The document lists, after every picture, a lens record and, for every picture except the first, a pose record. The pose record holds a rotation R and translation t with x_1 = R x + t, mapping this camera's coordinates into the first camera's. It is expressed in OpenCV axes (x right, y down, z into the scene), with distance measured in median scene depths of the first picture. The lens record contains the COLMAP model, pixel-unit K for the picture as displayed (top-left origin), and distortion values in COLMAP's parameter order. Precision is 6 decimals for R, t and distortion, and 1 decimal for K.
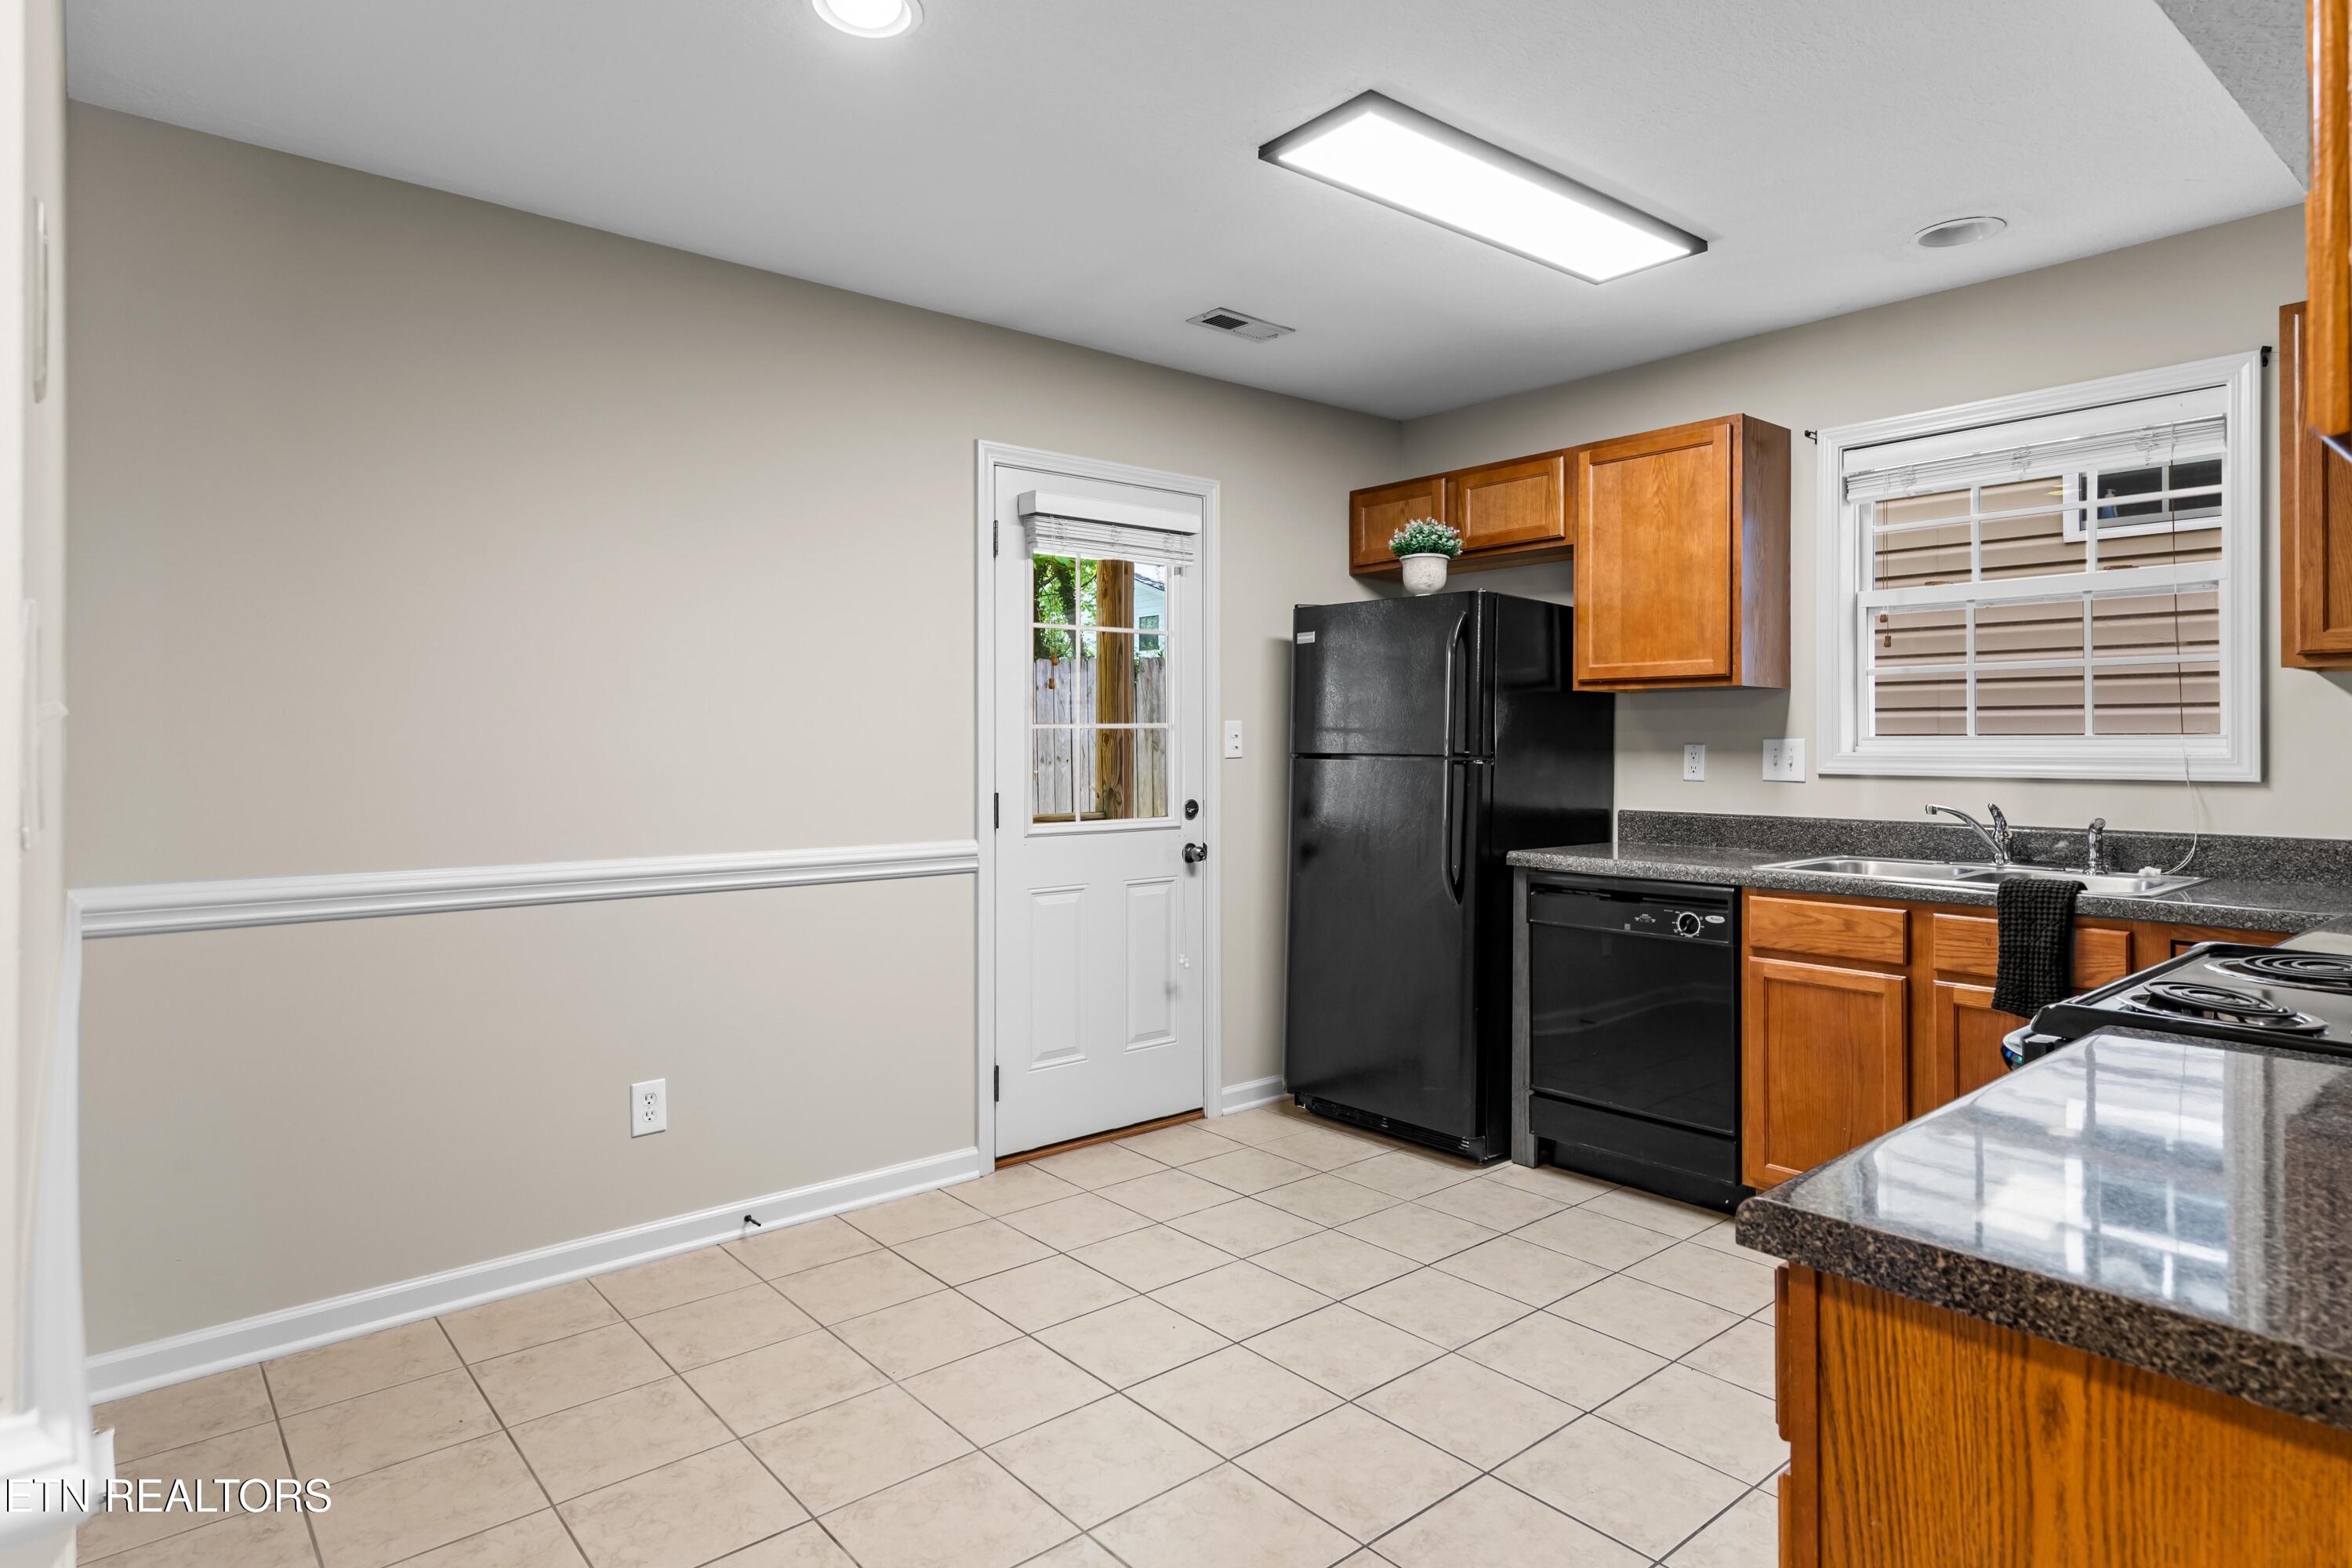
lens RADIAL K [[1302.6, 0, 1161.5], [0, 1302.6, 735.0], [0, 0, 1]] dist [0.009704, -0.000414]
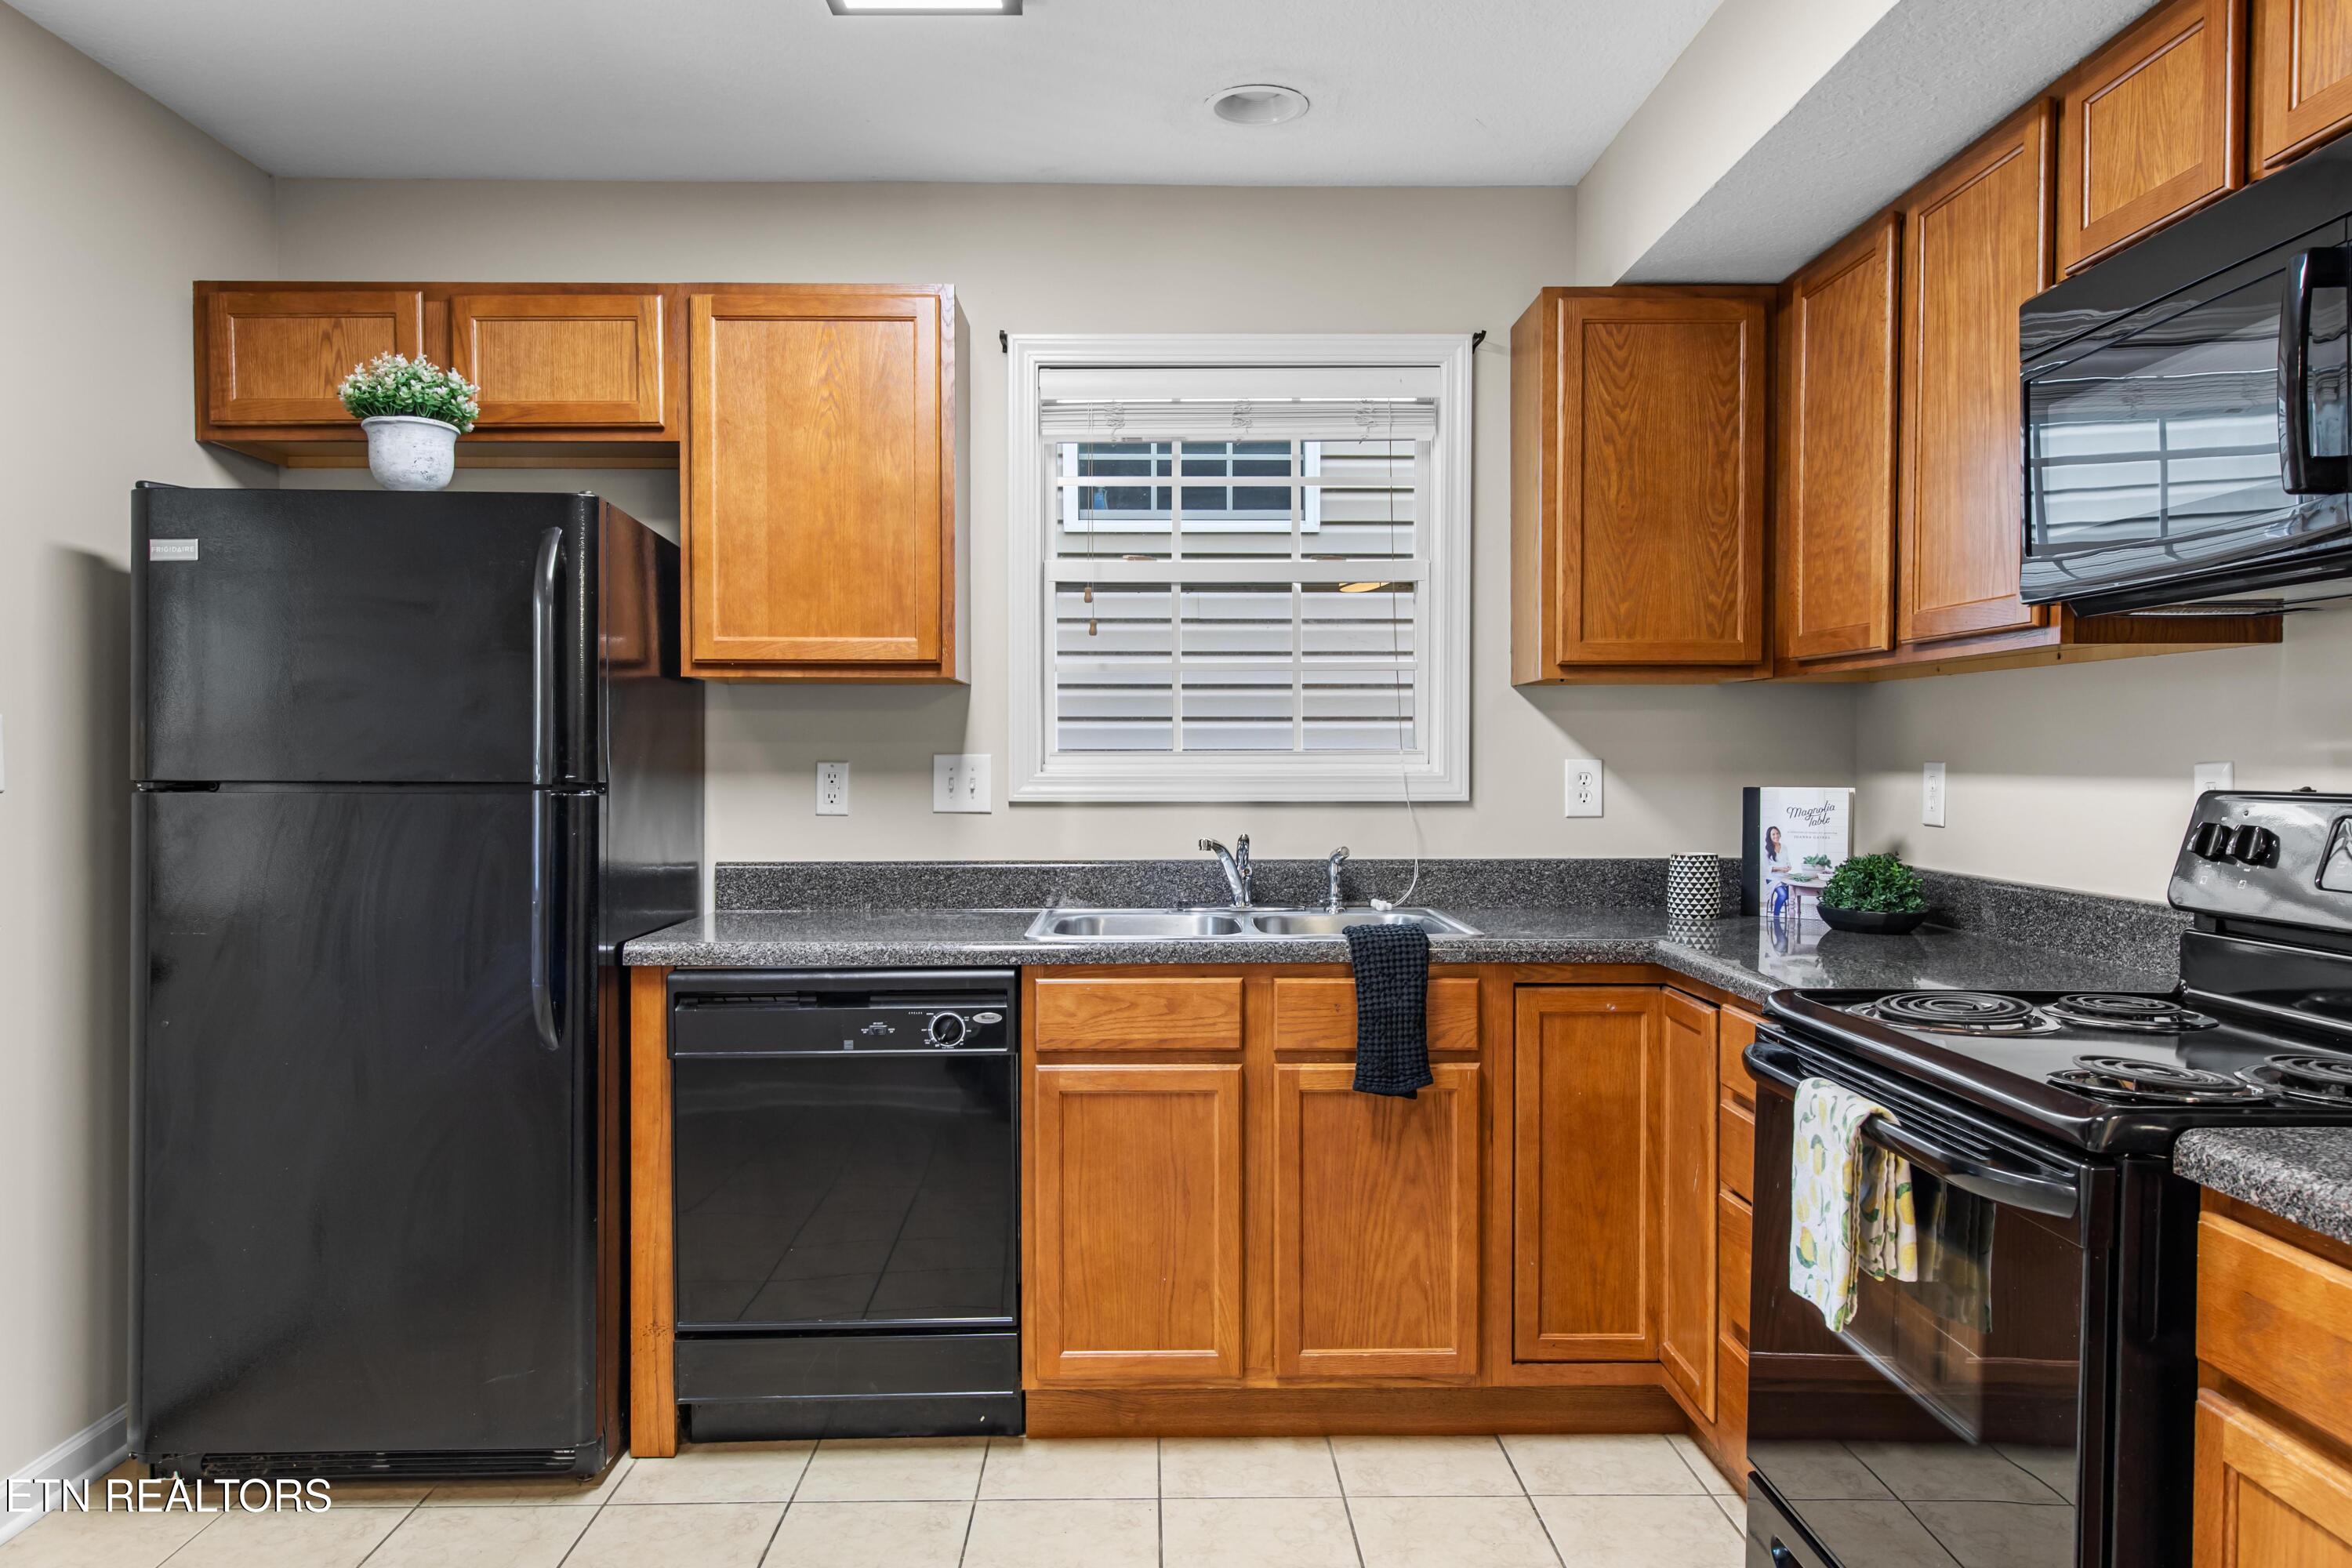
lens RADIAL K [[1622.0, 0, 1177.2], [0, 1622.0, 802.2], [0, 0, 1]] dist [0.006818, 0.001635]
pose [[0.627727, -0.021526, 0.778136, -0.152903], [-0.003499, 0.999529, 0.030474, 0.001884], [-0.778426, -0.021852, 0.627356, 0.348077]]
